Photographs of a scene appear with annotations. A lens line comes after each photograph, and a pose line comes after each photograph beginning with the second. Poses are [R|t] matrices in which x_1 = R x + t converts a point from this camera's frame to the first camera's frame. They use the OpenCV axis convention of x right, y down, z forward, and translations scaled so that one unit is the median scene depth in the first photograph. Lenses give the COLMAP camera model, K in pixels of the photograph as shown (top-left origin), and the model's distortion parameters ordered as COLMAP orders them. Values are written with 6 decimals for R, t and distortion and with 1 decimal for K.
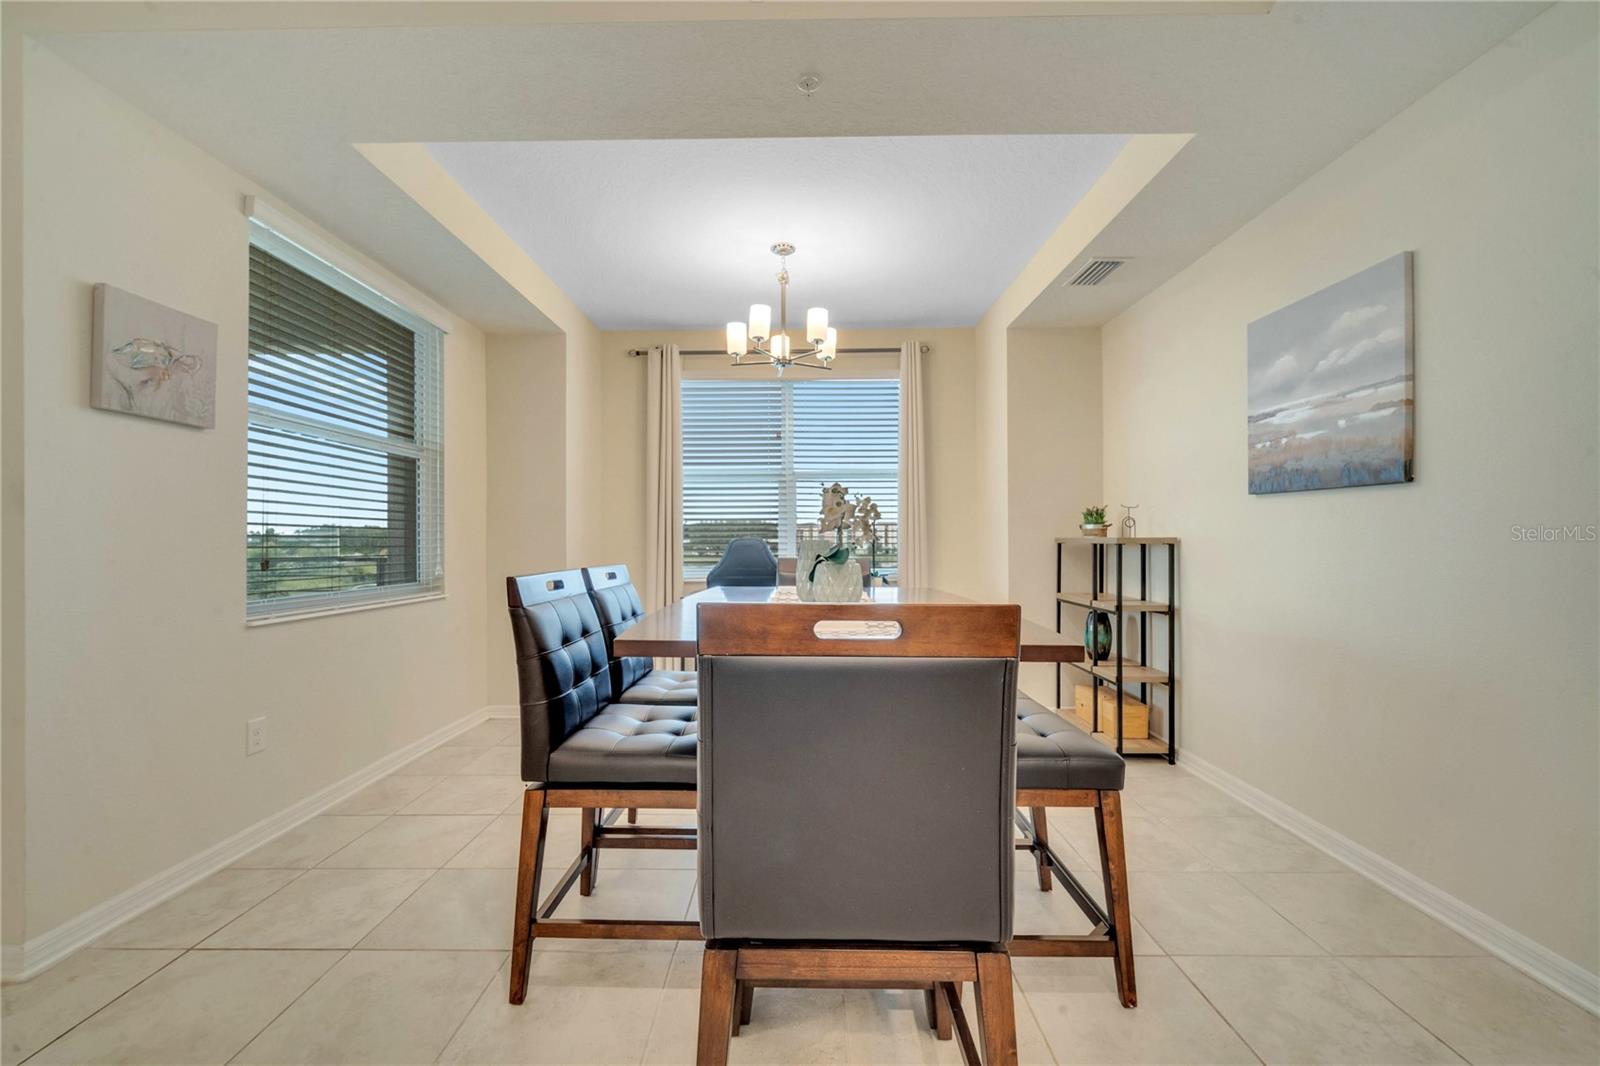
lens RADIAL K [[656.3, 0, 799.1], [0, 656.3, 532.3], [0, 0, 1]] dist [0.005729, -0.002127]
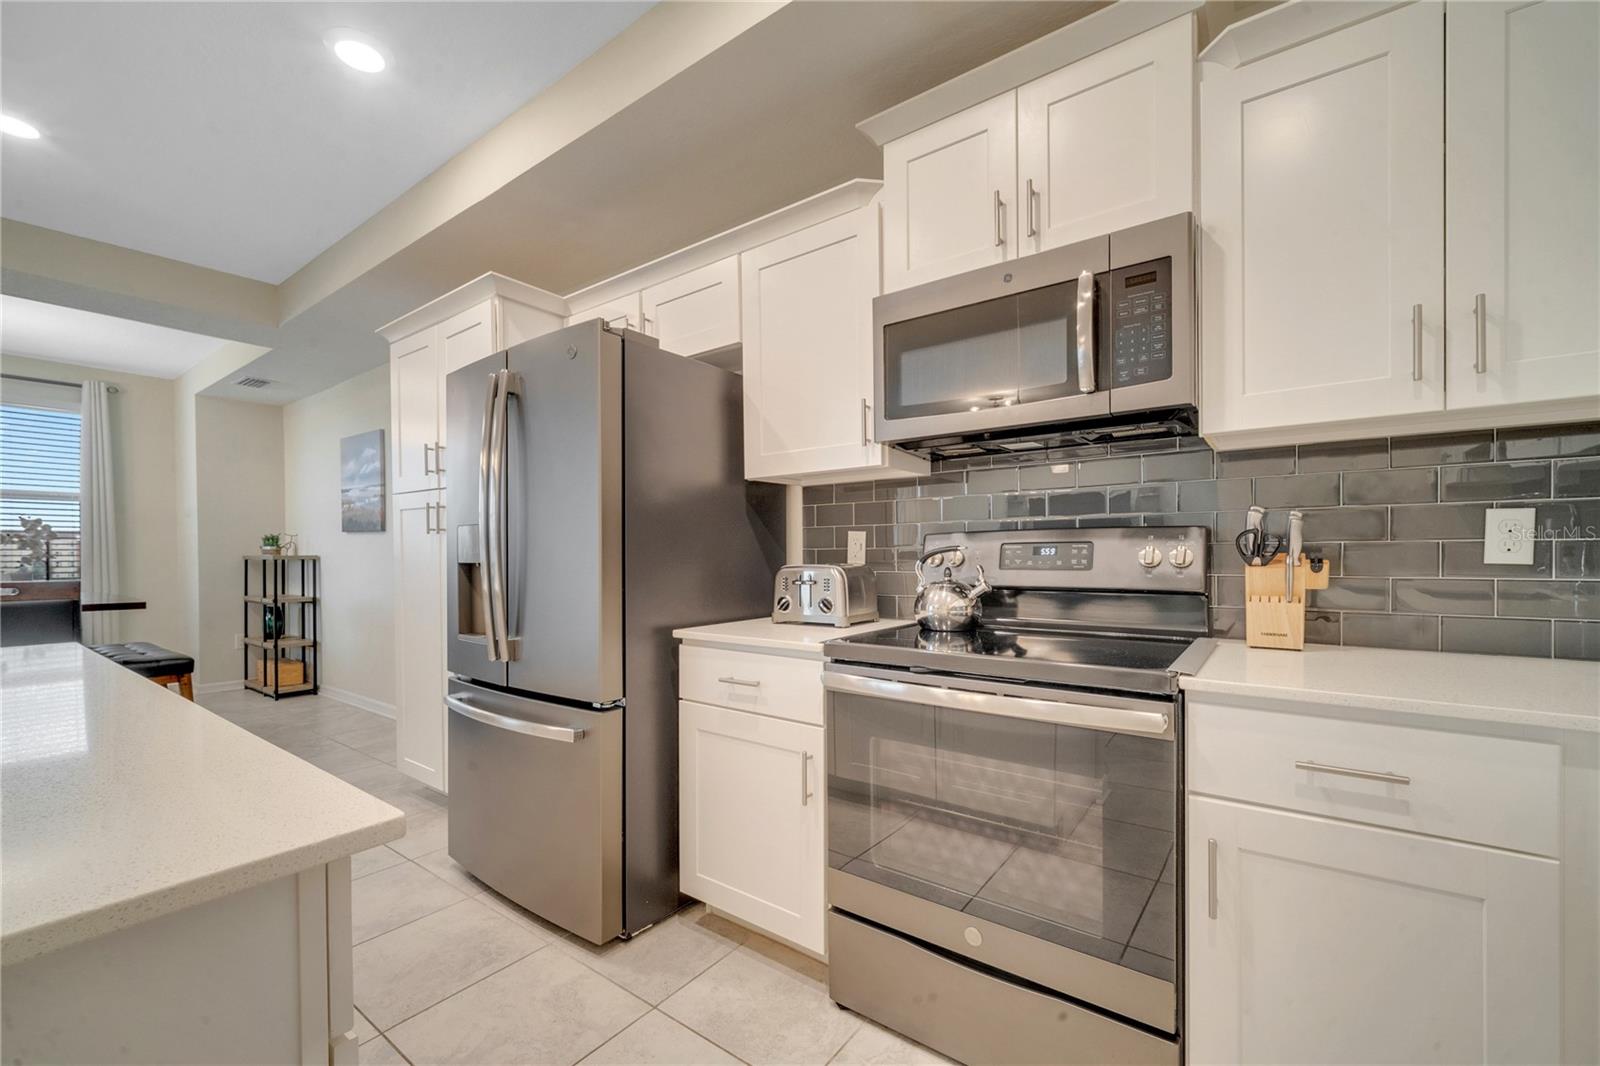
lens RADIAL K [[656.3, 0, 790.4], [0, 656.3, 561.6], [0, 0, 1]] dist [0.005729, -0.002127]
pose [[0.600250, -0.010975, 0.799737, -0.034239], [-0.004538, 0.999843, 0.017128, -0.012856], [-0.799800, -0.013911, 0.600106, -1.144212]]
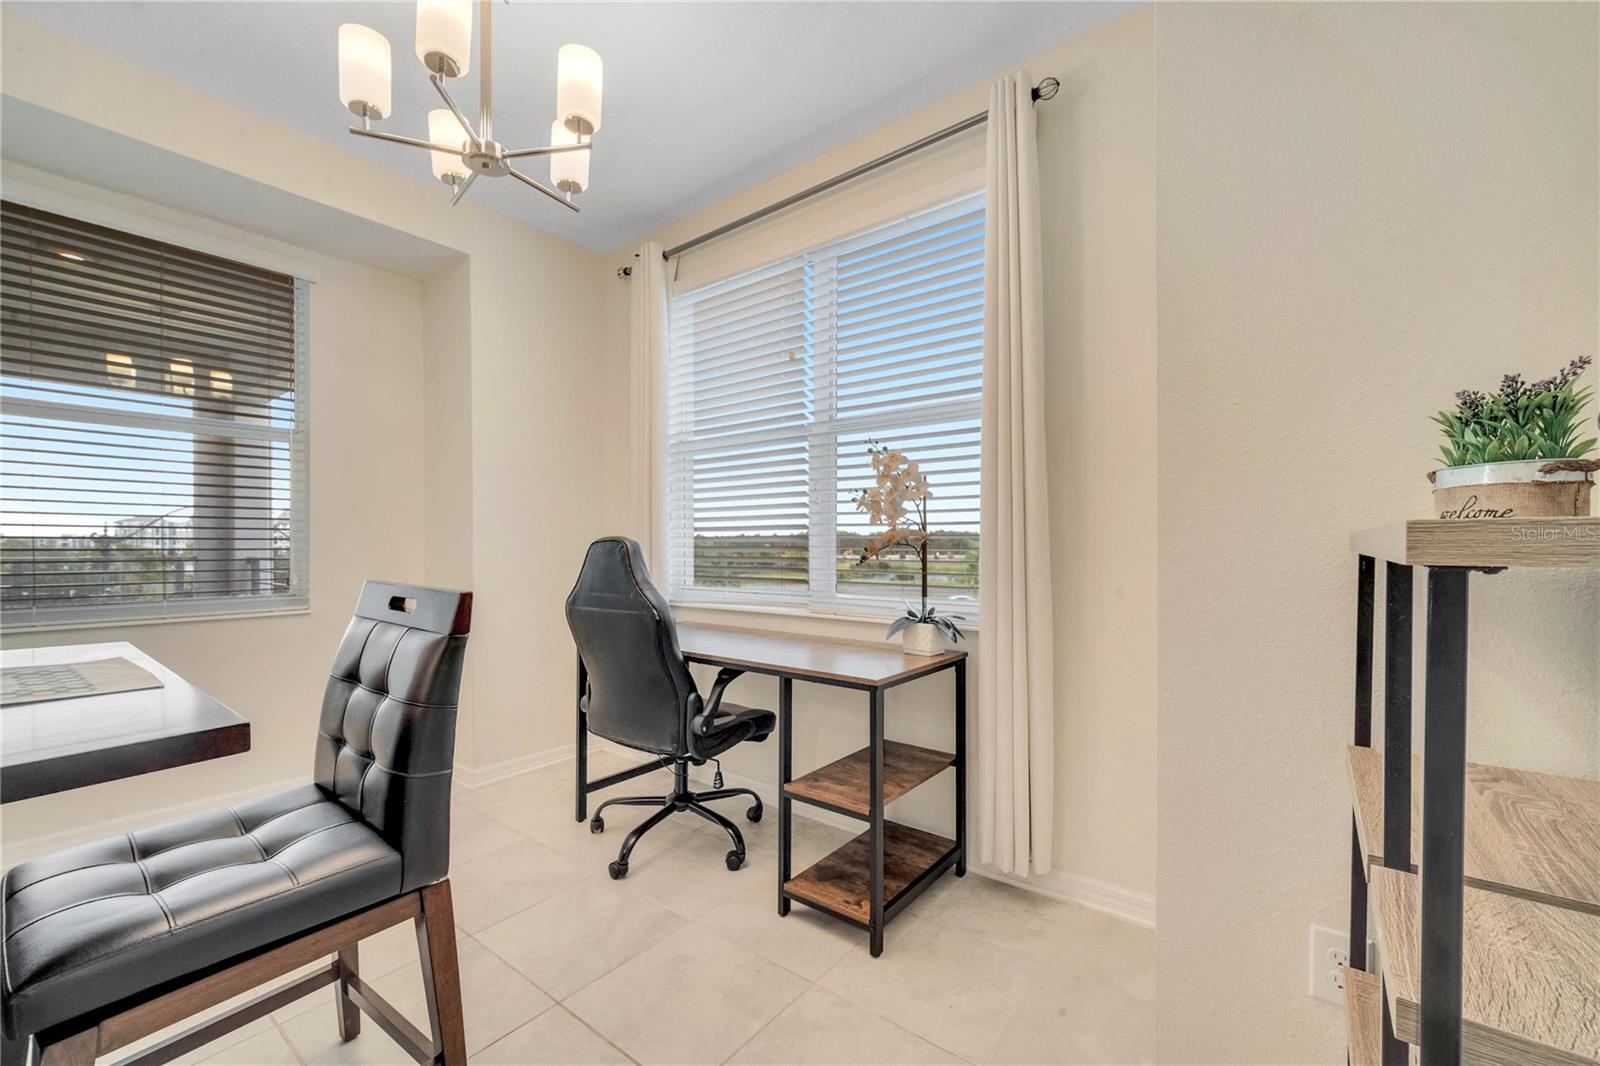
lens RADIAL K [[656.3, 0, 793.7], [0, 656.3, 529.0], [0, 0, 1]] dist [0.005729, -0.002127]
pose [[0.786875, -0.012922, -0.616977, 0.605397], [0.011753, 0.999913, -0.005954, 0.012271], [0.617000, -0.002566, 0.786959, 1.045639]]
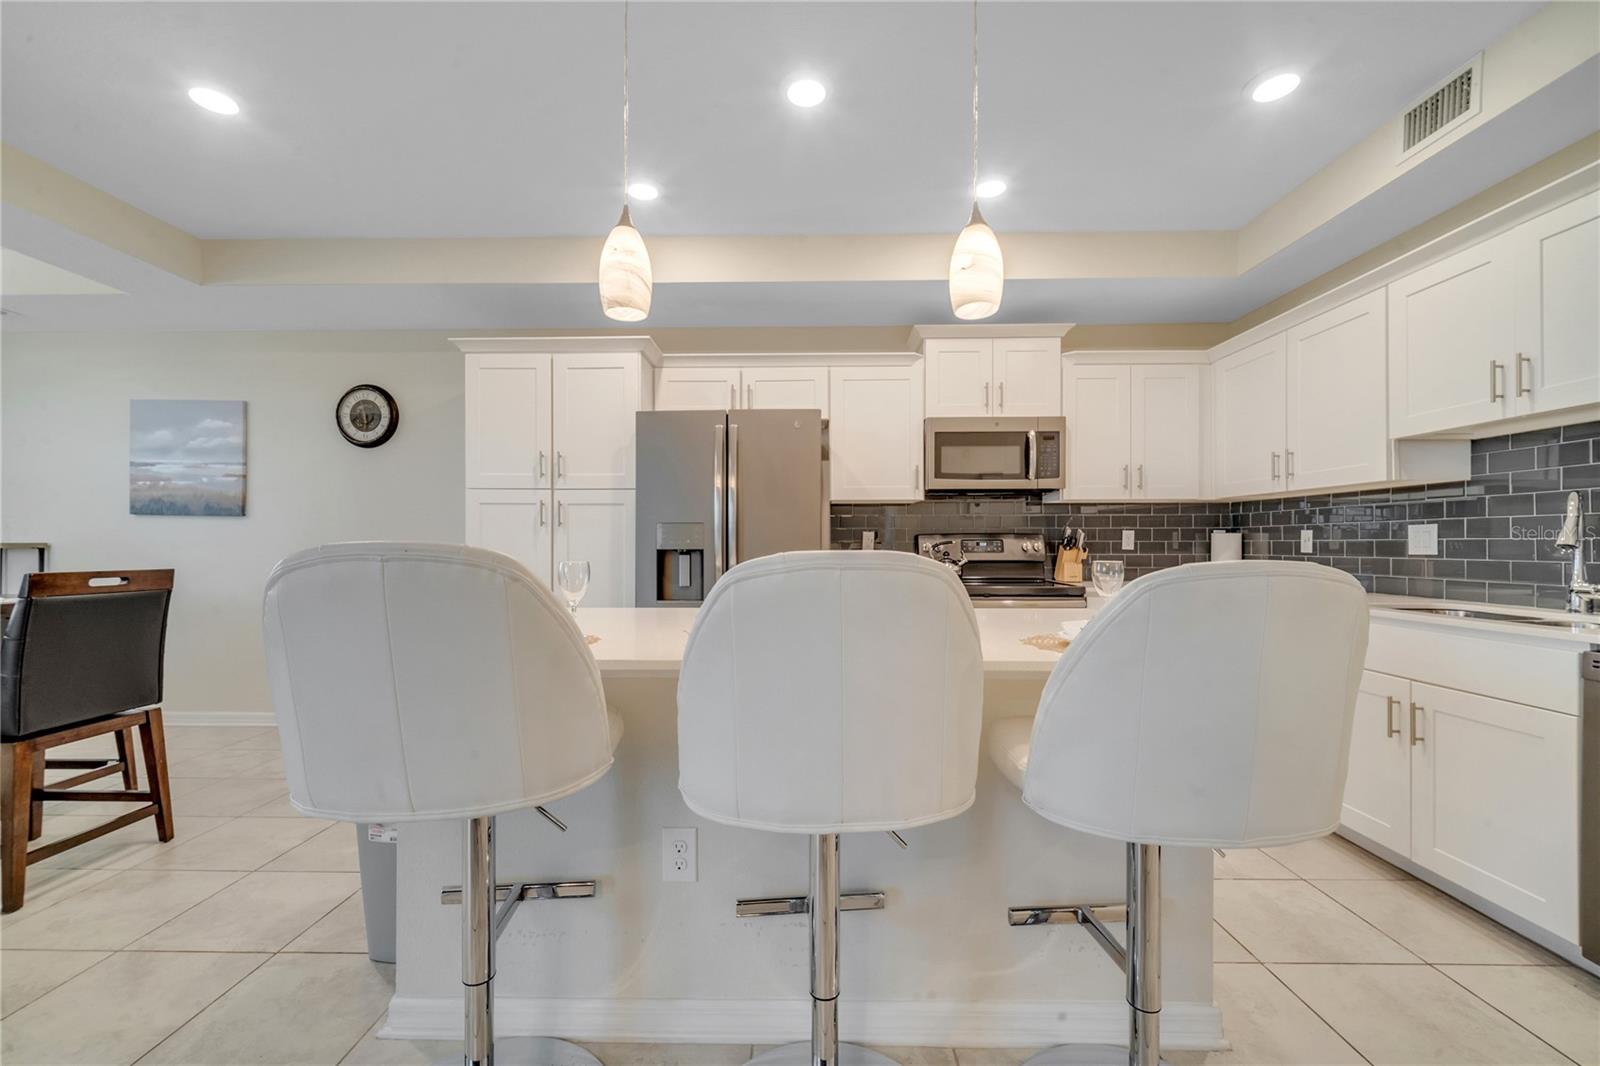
lens RADIAL K [[656.3, 0, 799.4], [0, 656.3, 544.2], [0, 0, 1]] dist [0.005729, -0.002127]
pose [[0.020248, 0.000685, 0.999795, -0.801264], [-0.011797, 0.999930, -0.000446, -0.007105], [-0.999725, -0.011785, 0.020255, -0.563397]]
